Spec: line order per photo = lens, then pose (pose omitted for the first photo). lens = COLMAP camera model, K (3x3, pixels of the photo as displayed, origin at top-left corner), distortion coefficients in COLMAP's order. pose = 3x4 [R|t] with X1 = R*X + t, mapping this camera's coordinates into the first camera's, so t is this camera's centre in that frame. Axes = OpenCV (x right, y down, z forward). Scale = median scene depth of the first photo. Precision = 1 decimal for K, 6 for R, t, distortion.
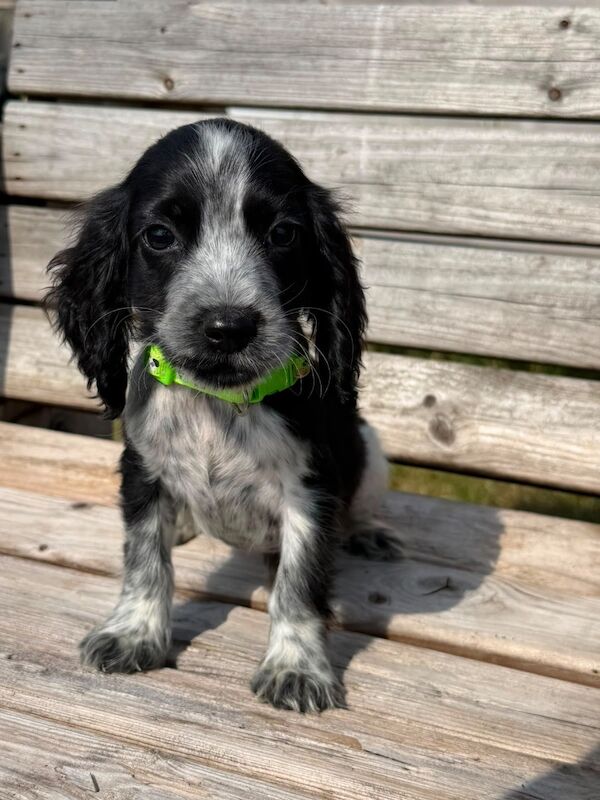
lens RADIAL K [[1101.7, 0, 294.8], [0, 1101.7, 380.6], [0, 0, 1]] dist [0.104053, 0.000000]
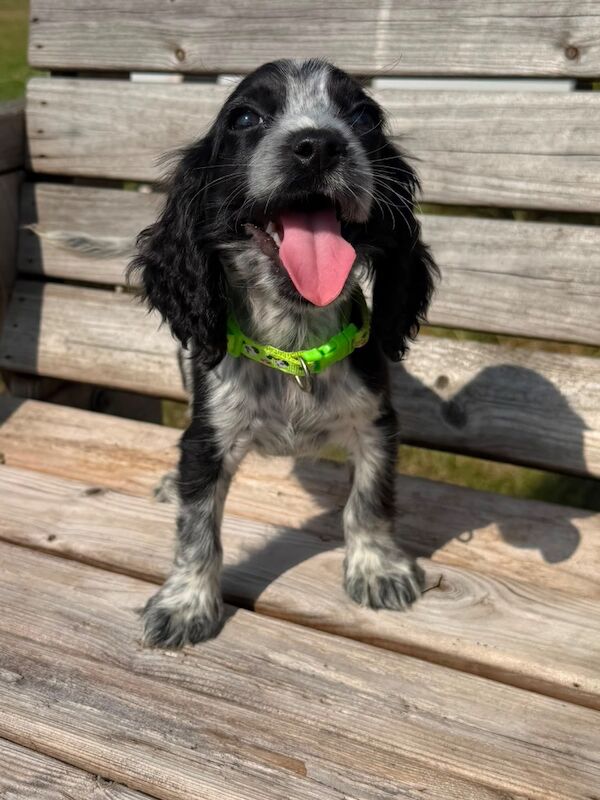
lens RADIAL K [[1101.7, 0, 278.5], [0, 1101.7, 380.8], [0, 0, 1]] dist [0.104053, 0.000000]
pose [[0.990593, -0.016064, -0.135894, 0.113088], [0.027576, 0.996146, 0.083257, -0.068105], [0.134033, -0.086221, 0.987219, 0.024863]]
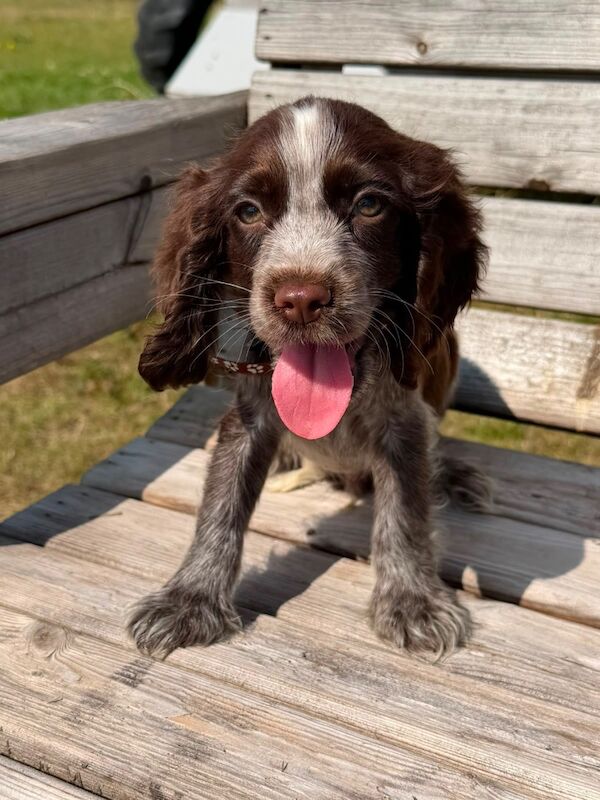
lens RADIAL K [[1101.7, 0, 307.1], [0, 1101.7, 395.2], [0, 0, 1]] dist [0.104053, 0.000000]
pose [[0.990211, 0.012354, -0.139033, -0.083124], [0.000273, 0.995903, 0.090432, -0.061763], [0.139580, -0.089585, 0.986150, 0.008752]]
